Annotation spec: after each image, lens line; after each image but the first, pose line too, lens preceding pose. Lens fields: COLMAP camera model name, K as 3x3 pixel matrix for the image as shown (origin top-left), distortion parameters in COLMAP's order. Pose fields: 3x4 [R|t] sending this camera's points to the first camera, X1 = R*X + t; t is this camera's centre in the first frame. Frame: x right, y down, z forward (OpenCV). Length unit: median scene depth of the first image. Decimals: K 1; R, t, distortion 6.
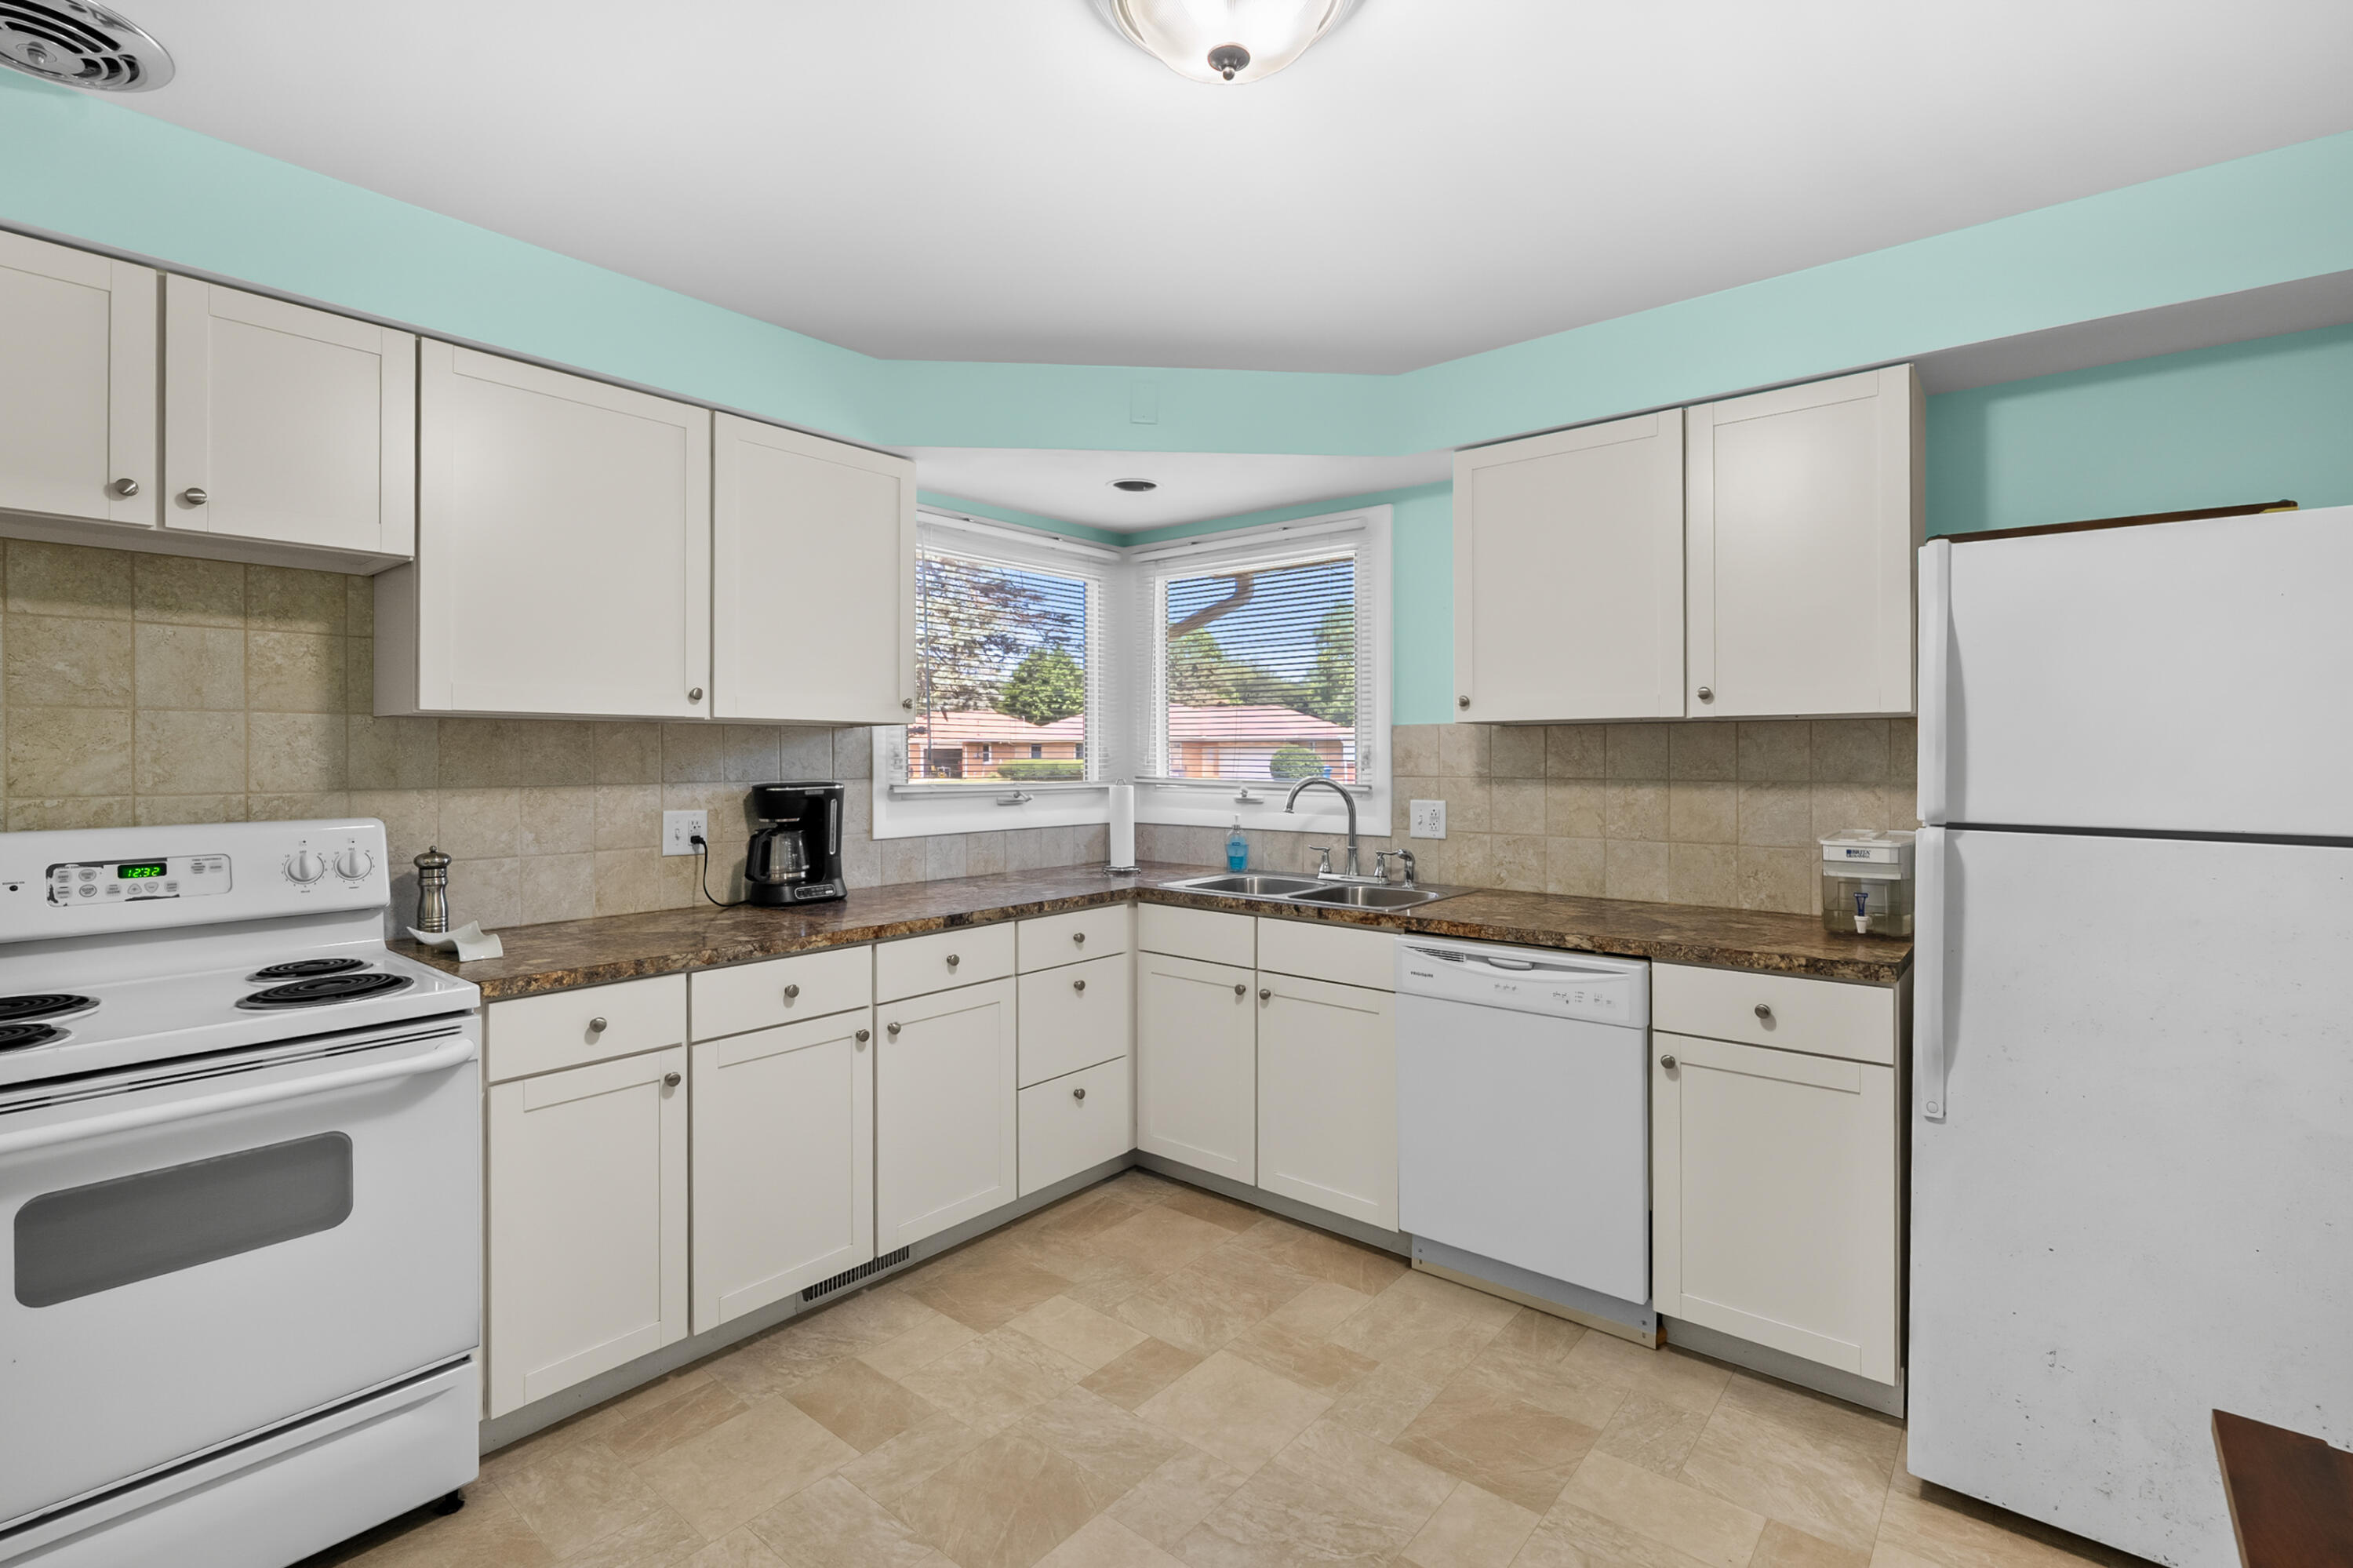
lens RADIAL K [[1080.3, 0, 1172.2], [0, 1080.3, 752.6], [0, 0, 1]] dist [-0.002176, -0.000432]
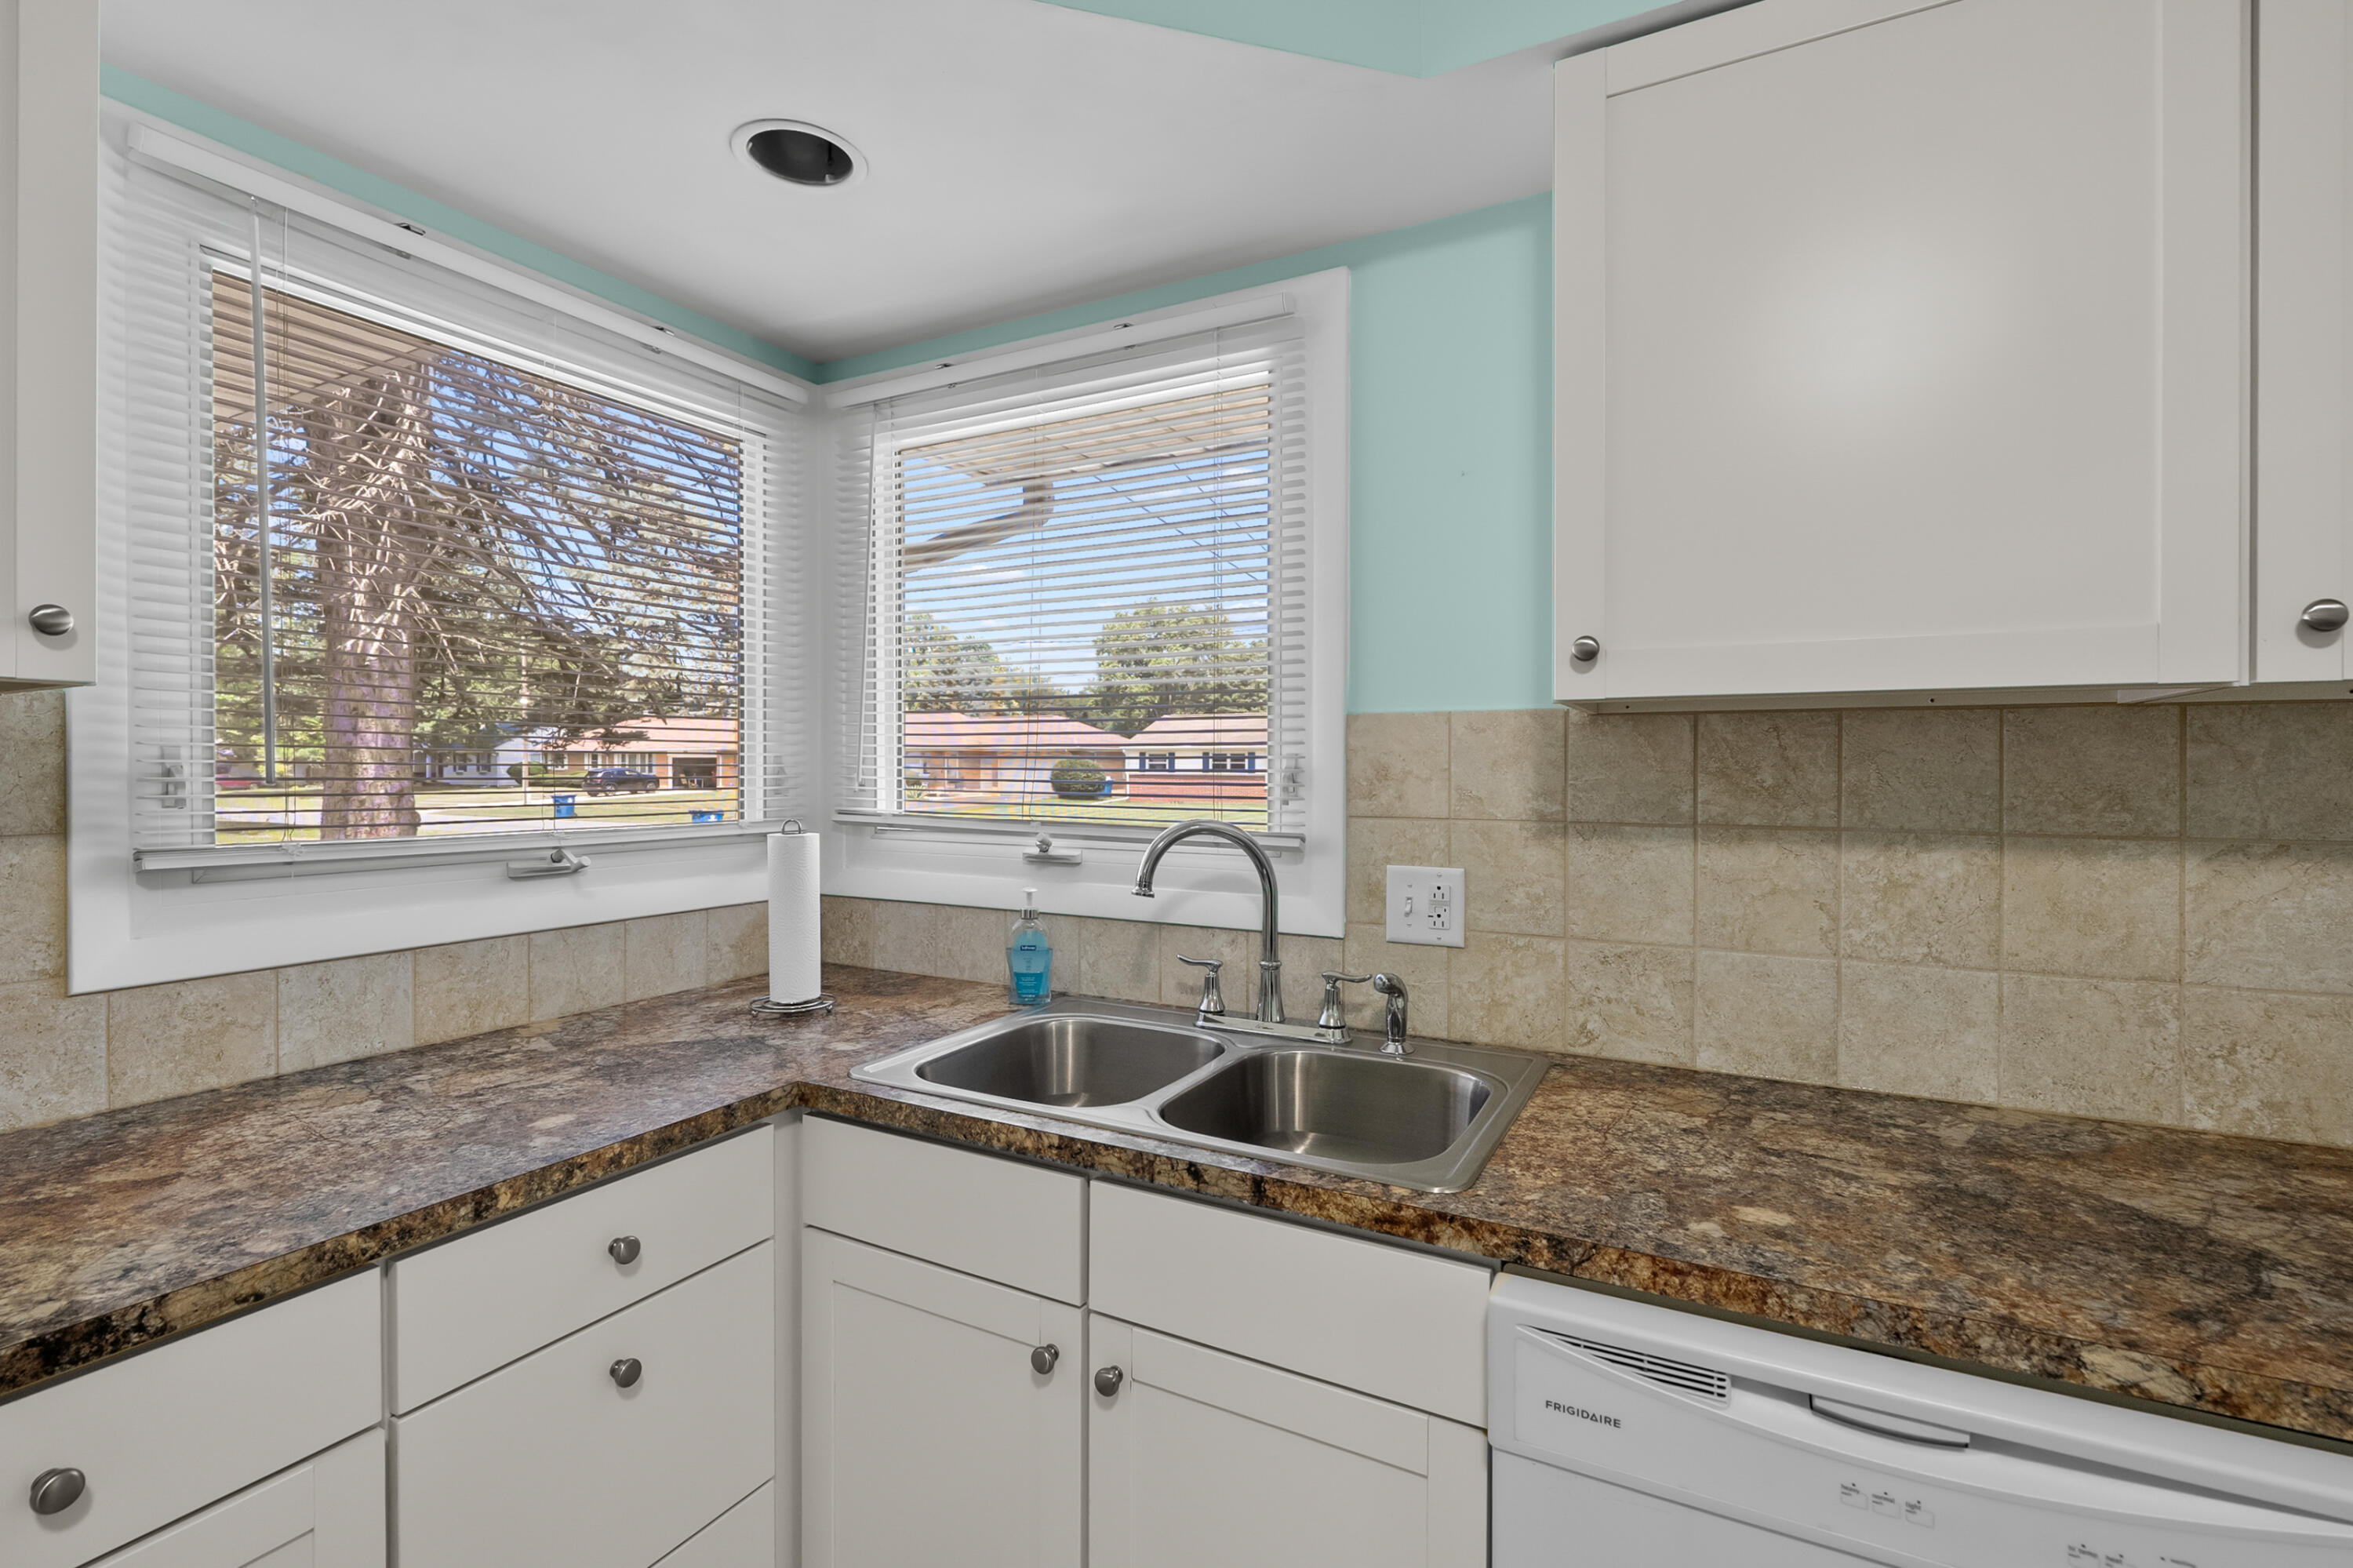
lens RADIAL K [[1070.1, 0, 1171.6], [0, 1070.1, 771.5], [0, 0, 1]] dist [-0.002815, -0.000585]
pose [[0.979247, 0.002870, 0.202649, 0.029452], [-0.004366, 0.999966, 0.006936, -0.002327], [-0.202622, -0.007676, 0.979227, 0.636355]]
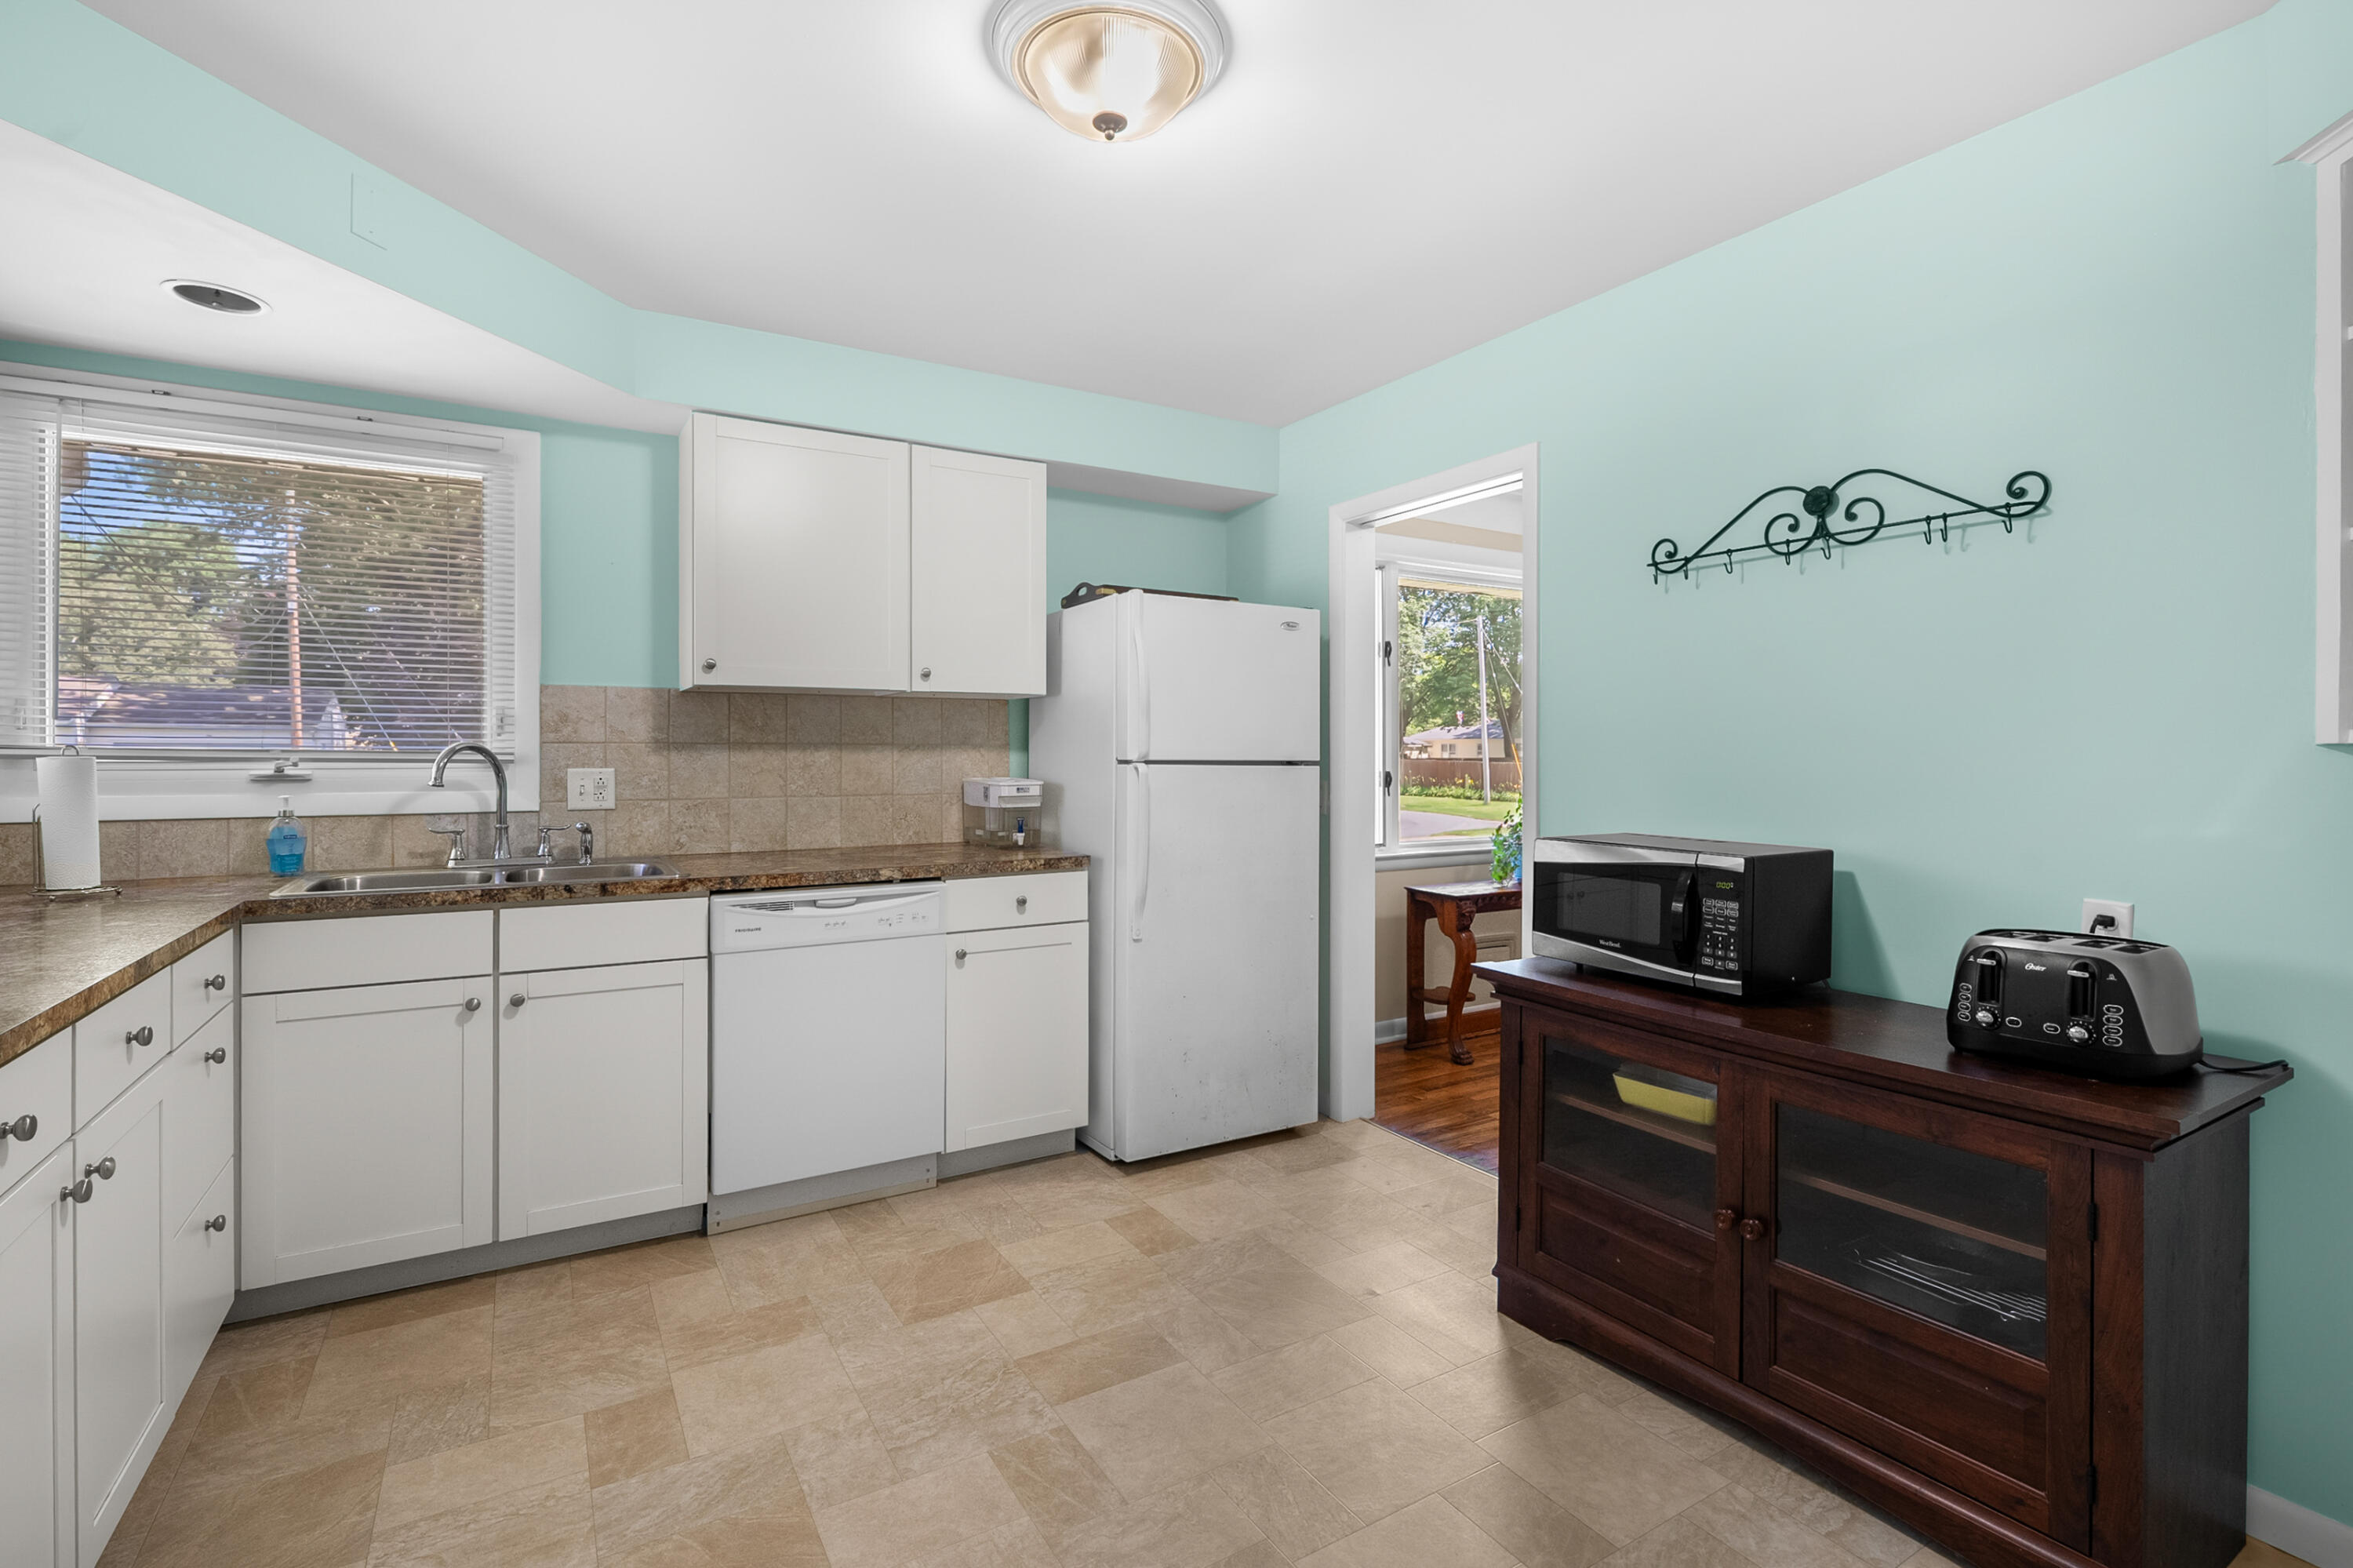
lens RADIAL K [[1080.3, 0, 1172.2], [0, 1080.3, 752.6], [0, 0, 1]] dist [-0.002176, -0.000432]
pose [[0.324312, 0.001742, 0.945948, -0.550963], [-0.002447, 0.999997, -0.001003, 0.035345], [-0.945947, -0.001990, 0.324315, 0.270153]]
